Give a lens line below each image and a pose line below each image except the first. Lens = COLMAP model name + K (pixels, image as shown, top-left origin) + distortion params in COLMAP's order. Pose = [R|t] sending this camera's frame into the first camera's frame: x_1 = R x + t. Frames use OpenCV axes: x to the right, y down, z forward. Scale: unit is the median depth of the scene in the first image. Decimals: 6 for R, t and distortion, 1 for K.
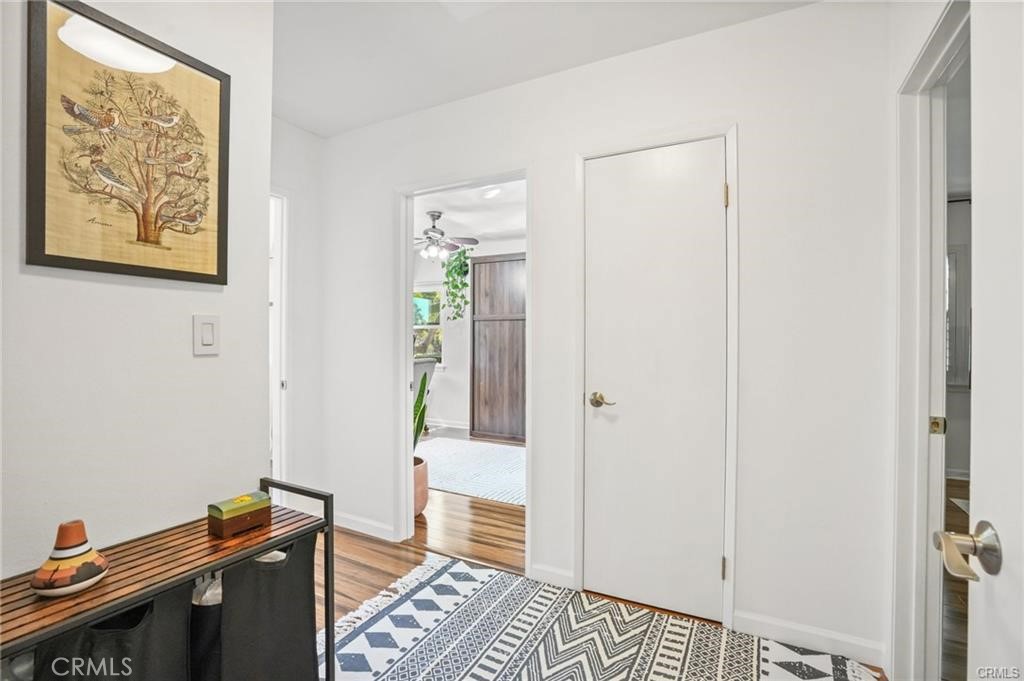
lens RADIAL K [[471.4, 0, 508.4], [0, 471.4, 340.6], [0, 0, 1]] dist [-0.031798, -0.000029]
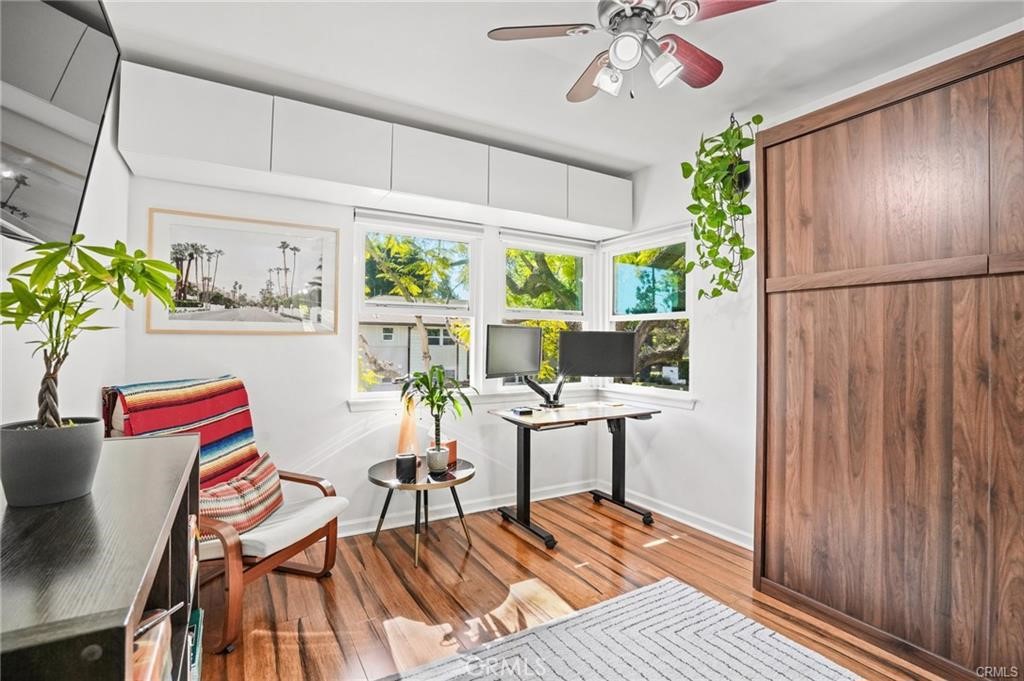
lens RADIAL K [[471.4, 0, 507.8], [0, 471.4, 339.6], [0, 0, 1]] dist [-0.031798, -0.000029]
pose [[0.843390, -0.005343, -0.537276, -0.046197], [-0.001492, 0.999923, -0.012286, 0.000704], [0.537300, 0.011163, 0.843317, 0.549649]]
